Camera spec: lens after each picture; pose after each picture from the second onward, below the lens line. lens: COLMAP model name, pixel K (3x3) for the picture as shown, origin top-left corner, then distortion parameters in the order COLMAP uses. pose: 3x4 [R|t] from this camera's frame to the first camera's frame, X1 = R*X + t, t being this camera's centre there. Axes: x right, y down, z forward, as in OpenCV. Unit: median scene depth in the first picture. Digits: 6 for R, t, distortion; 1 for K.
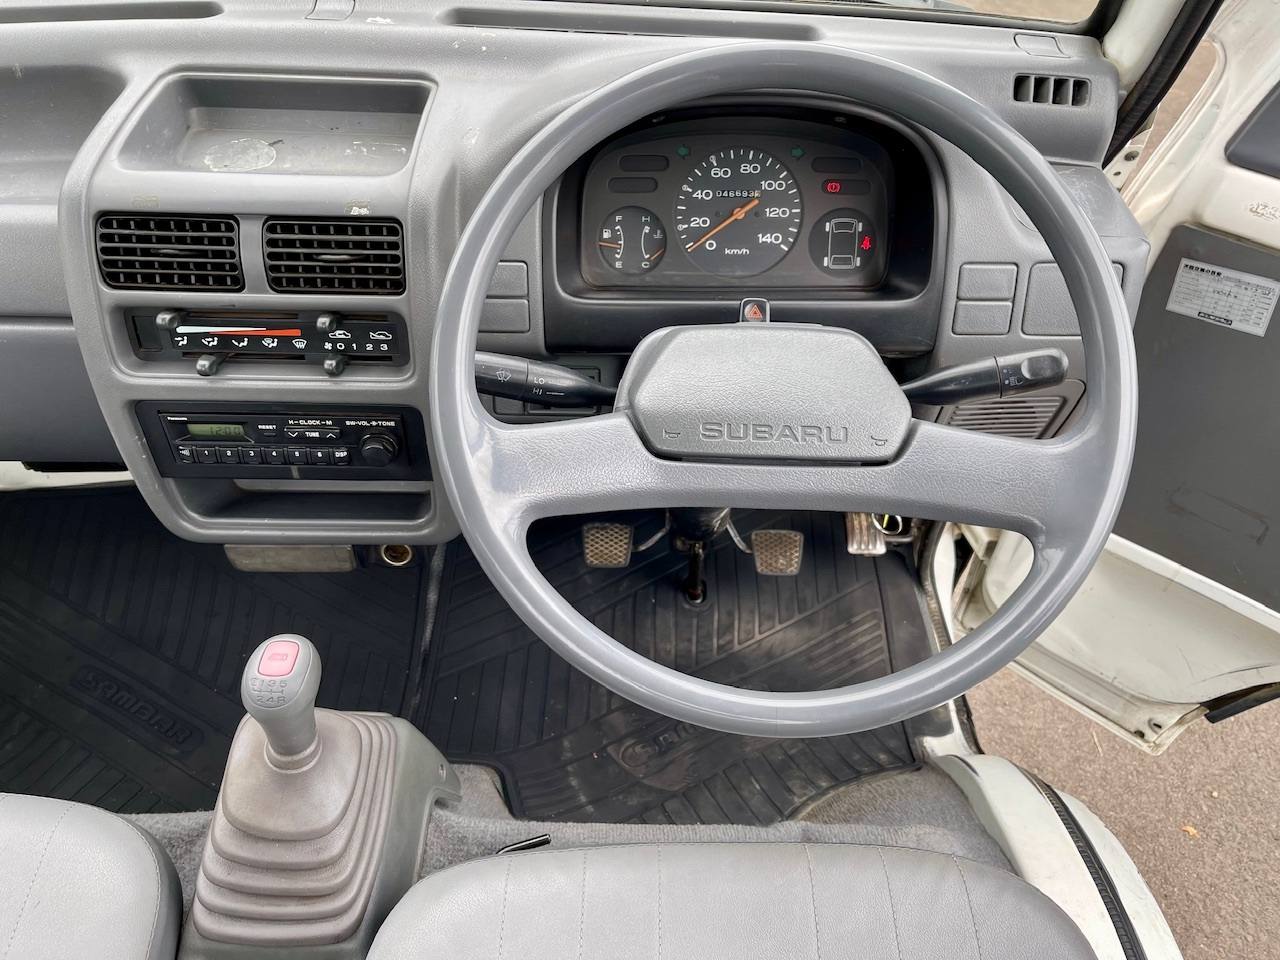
lens RADIAL K [[971.0, 0, 636.3], [0, 971.0, 470.3], [0, 0, 1]] dist [0.028854, -0.035042]
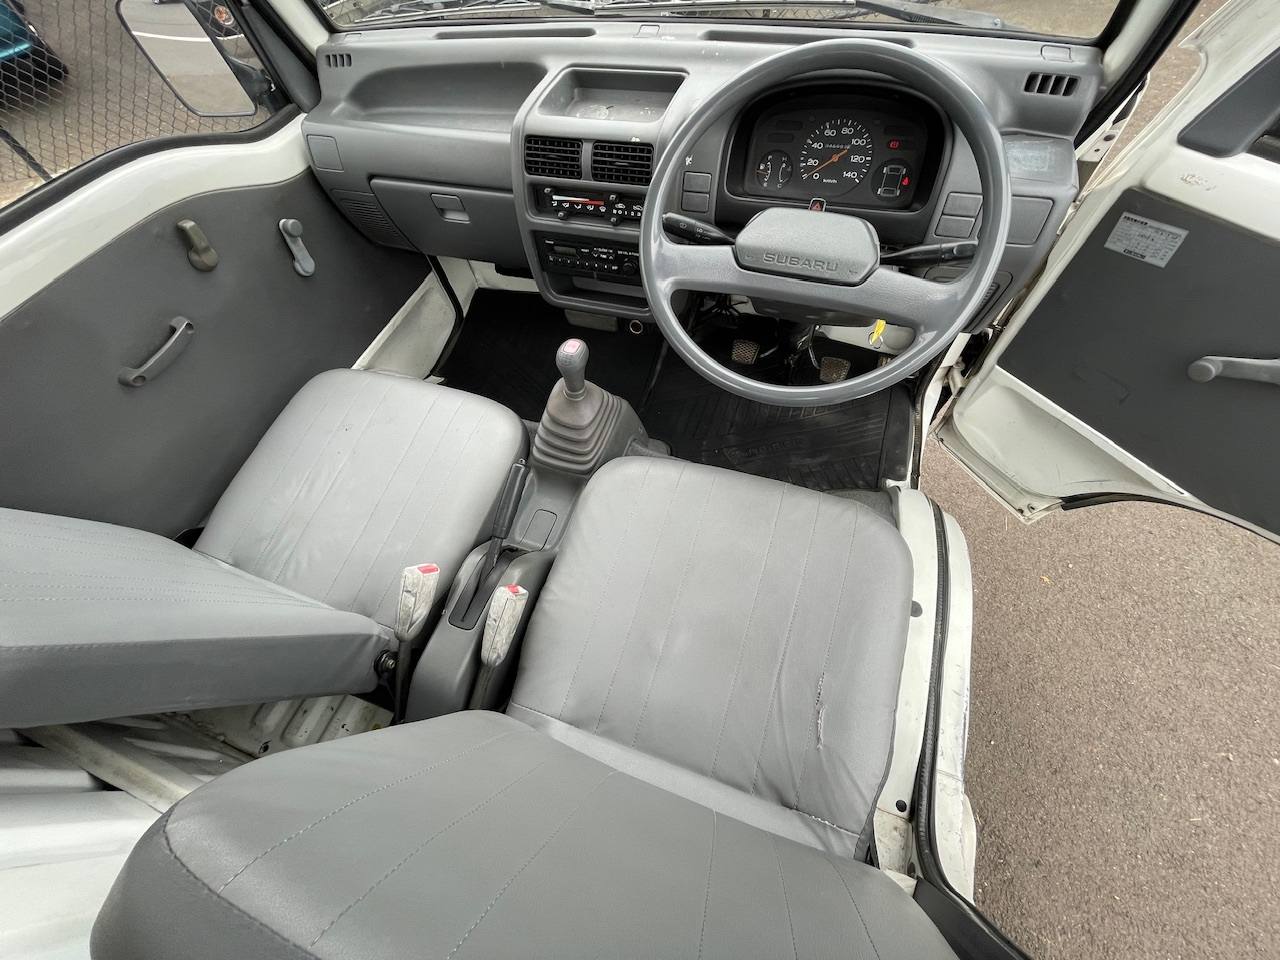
lens RADIAL K [[514.1, 0, 634.0], [0, 514.1, 472.9], [0, 0, 1]] dist [-0.001279, 0.000505]
pose [[0.935634, 0.225127, -0.271859, 0.149095], [-0.154526, 0.953718, 0.257960, 0.113514], [0.317350, -0.199347, 0.927119, -0.142856]]
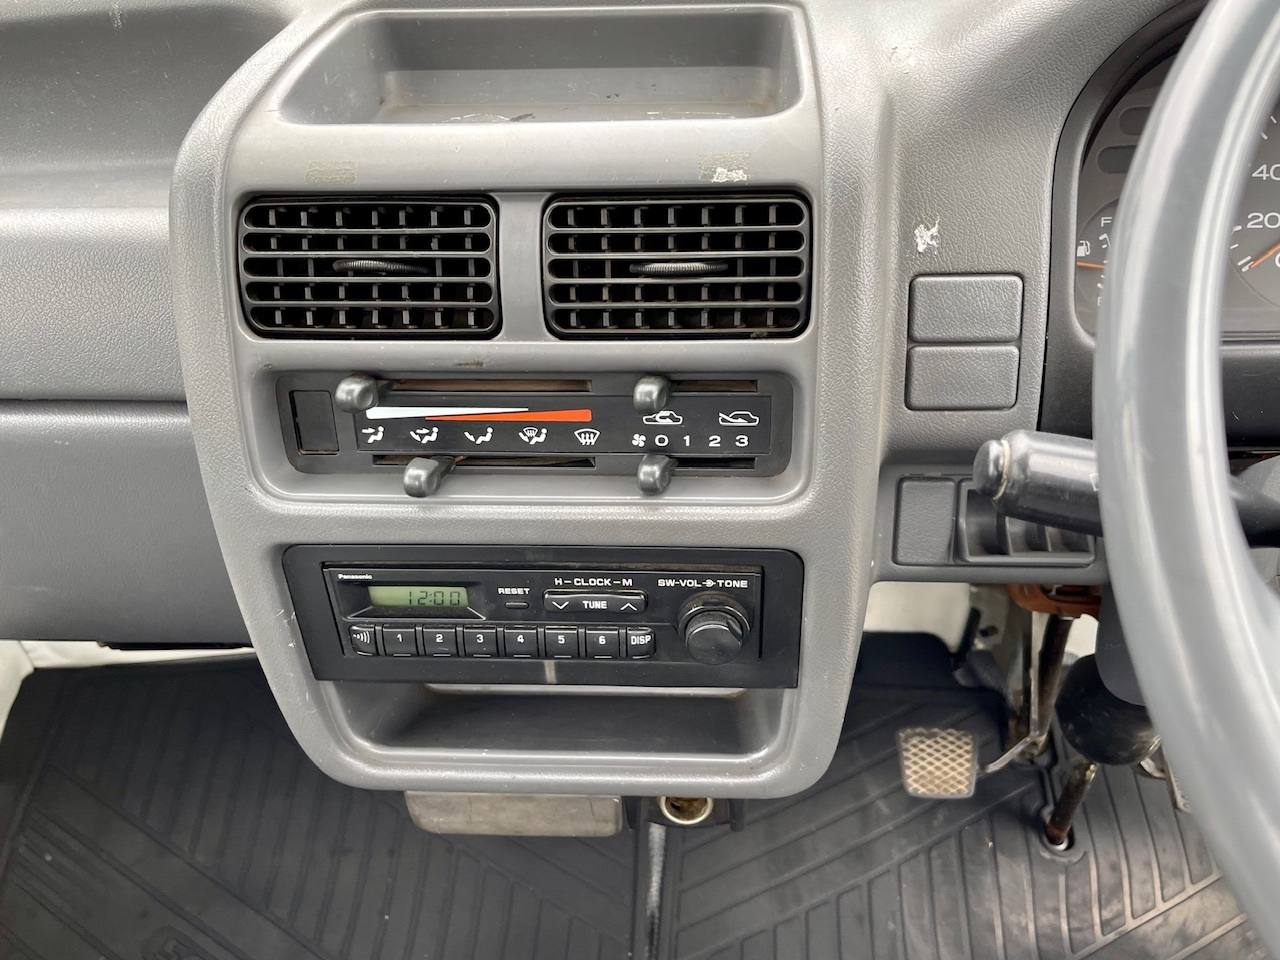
lens RADIAL K [[969.0, 0, 634.2], [0, 969.0, 484.0], [0, 0, 1]] dist [0.066650, -0.093124]
pose [[0.996830, -0.010467, -0.078868, -0.252825], [-0.000130, 0.991093, -0.133174, -0.029650], [0.079559, 0.132763, 0.987950, 0.433578]]
